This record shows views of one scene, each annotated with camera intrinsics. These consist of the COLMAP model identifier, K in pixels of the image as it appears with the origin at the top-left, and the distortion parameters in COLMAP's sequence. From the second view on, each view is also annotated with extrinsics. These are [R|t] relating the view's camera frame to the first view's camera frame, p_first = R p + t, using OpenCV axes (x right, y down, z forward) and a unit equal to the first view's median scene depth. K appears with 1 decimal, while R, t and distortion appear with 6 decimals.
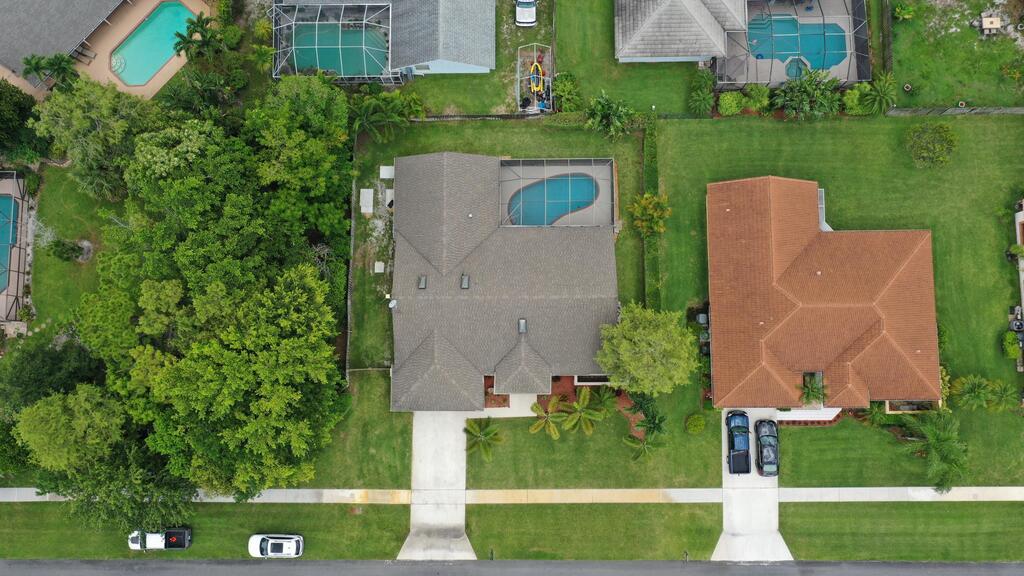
lens RADIAL K [[810.3, 0, 507.2], [0, 810.3, 289.8], [0, 0, 1]] dist [0.002222, 0.012655]
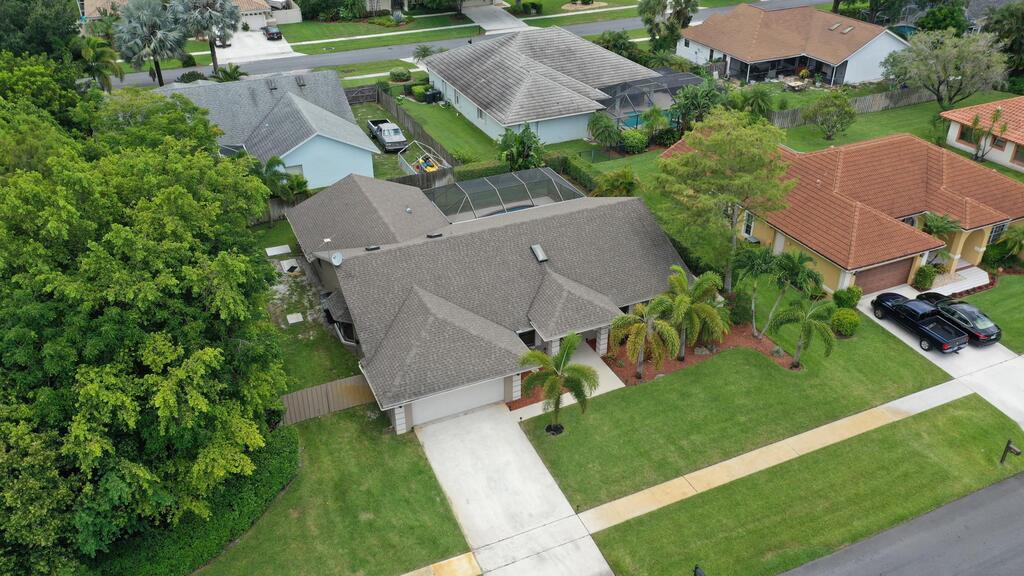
lens RADIAL K [[810.3, 0, 510.1], [0, 810.3, 287.0], [0, 0, 1]] dist [0.002222, 0.012655]
pose [[0.912601, -0.202953, 0.354923, -0.232125], [0.405239, 0.564165, -0.719374, 0.503417], [-0.054236, 0.800330, 0.597102, 0.607767]]
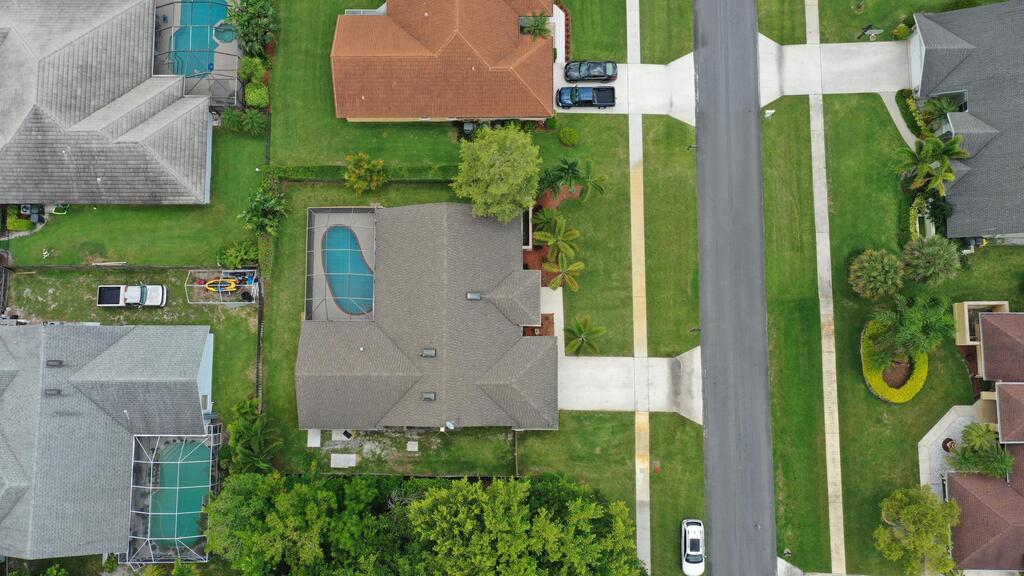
lens RADIAL K [[810.3, 0, 512.0], [0, 810.3, 288.0], [0, 0, 1]] dist [0.002222, 0.012655]
pose [[0.002844, -0.991448, 0.130469, -0.098958], [0.995855, 0.014669, 0.089765, 0.001189], [-0.090911, 0.129673, 0.987380, -0.002544]]
